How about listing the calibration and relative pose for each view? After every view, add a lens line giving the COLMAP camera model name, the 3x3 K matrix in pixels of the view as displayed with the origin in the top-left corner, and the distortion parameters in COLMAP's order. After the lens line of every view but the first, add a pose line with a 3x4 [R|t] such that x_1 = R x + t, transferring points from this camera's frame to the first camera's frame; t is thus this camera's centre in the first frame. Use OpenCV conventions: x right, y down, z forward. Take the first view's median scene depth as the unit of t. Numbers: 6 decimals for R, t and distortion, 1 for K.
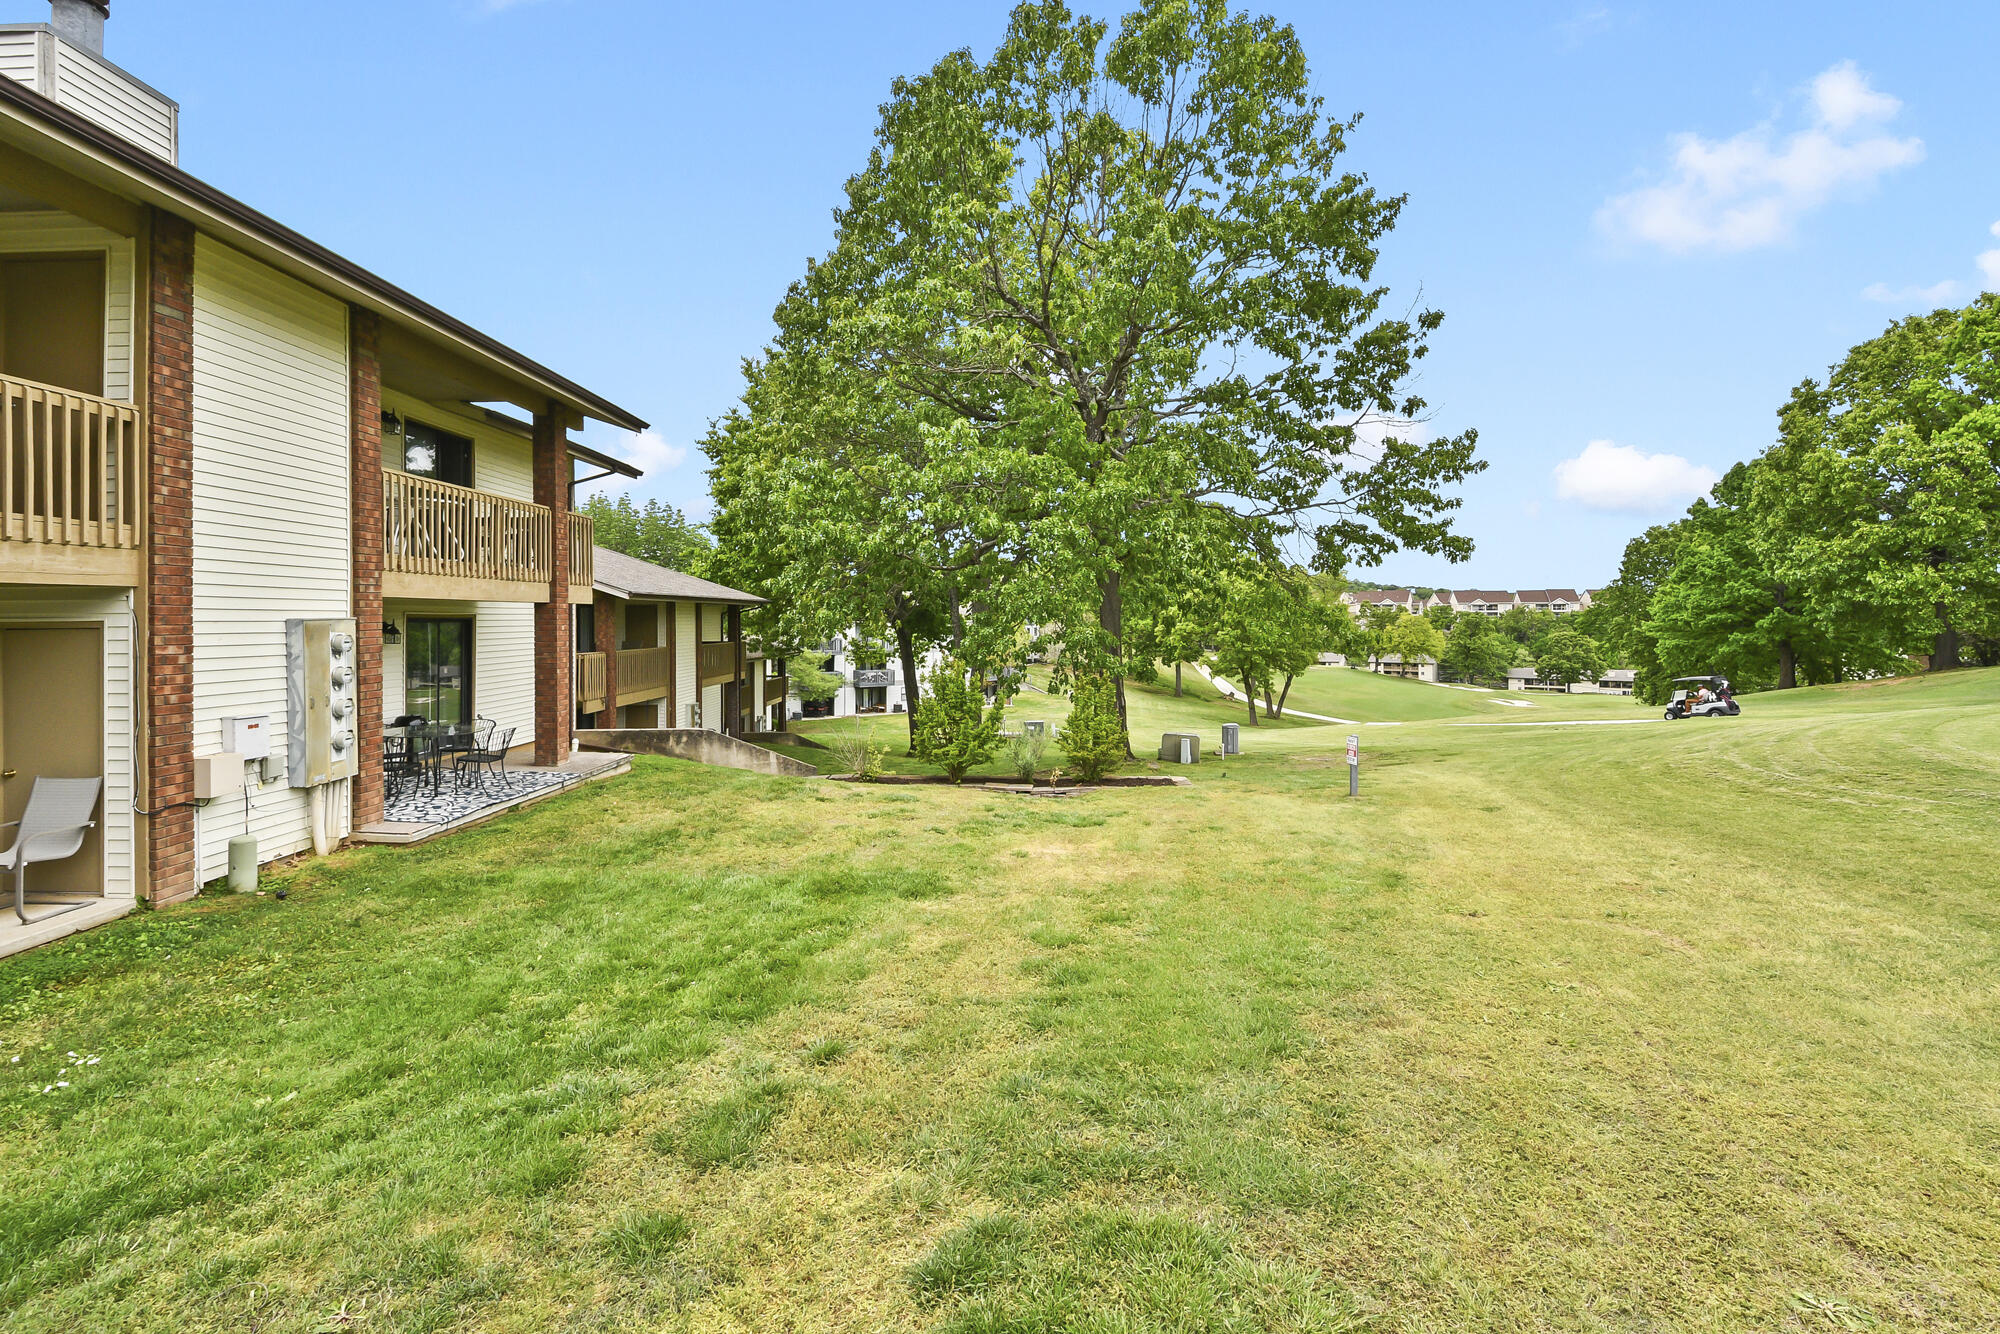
lens RADIAL K [[902.3, 0, 990.1], [0, 902.3, 601.8], [0, 0, 1]] dist [-0.000033, -0.004929]
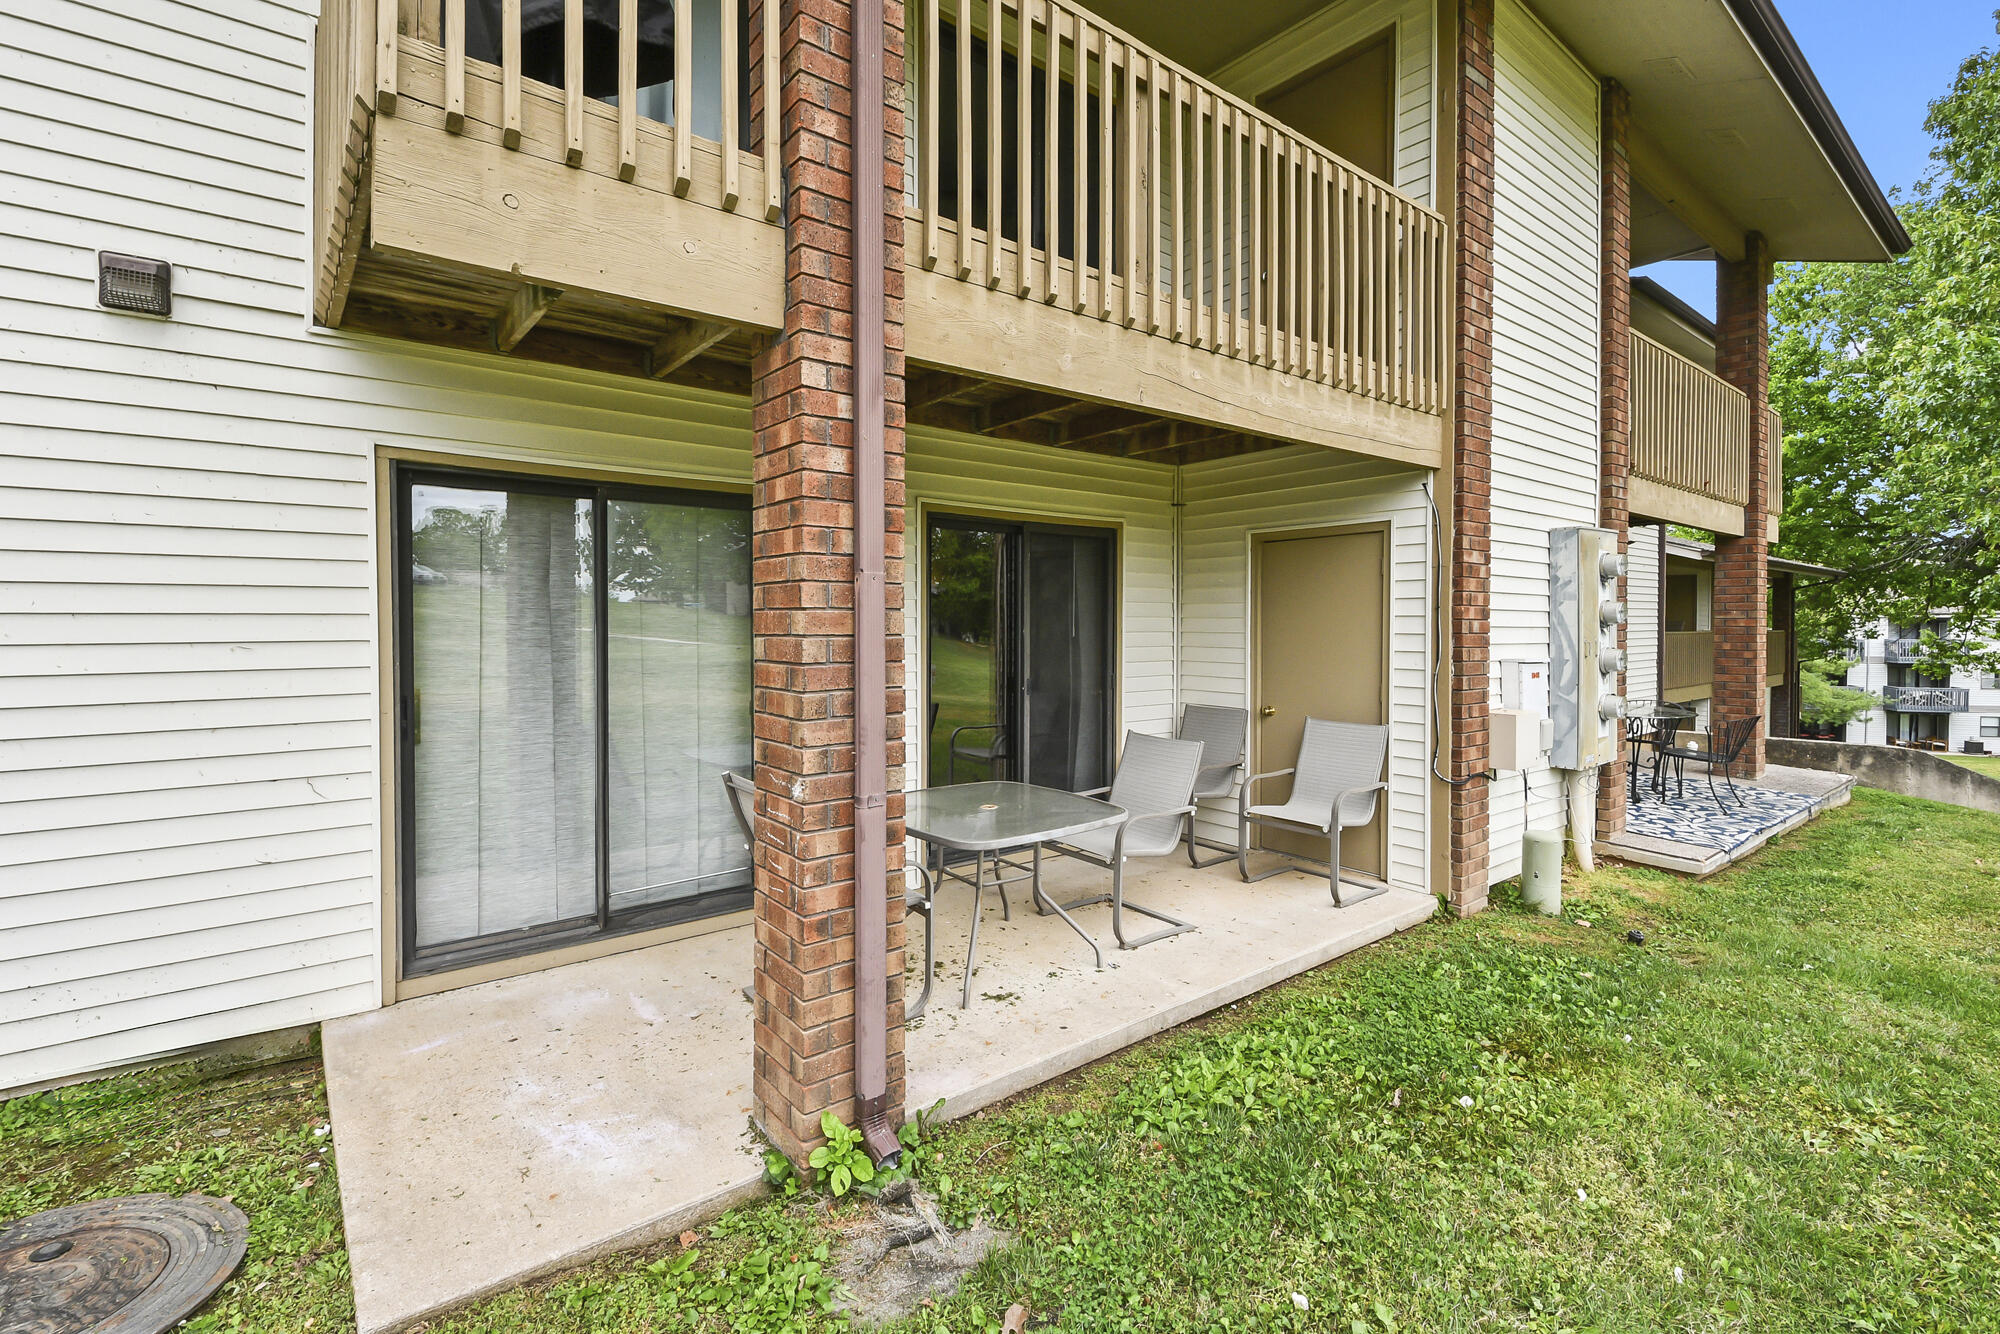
lens RADIAL K [[902.3, 0, 990.1], [0, 902.3, 601.8], [0, 0, 1]] dist [-0.000033, -0.004929]
pose [[0.633810, -0.004971, -0.773473, -0.606981], [0.006005, 0.999981, -0.001506, 0.088771], [0.773465, -0.003690, 0.633828, 0.251373]]
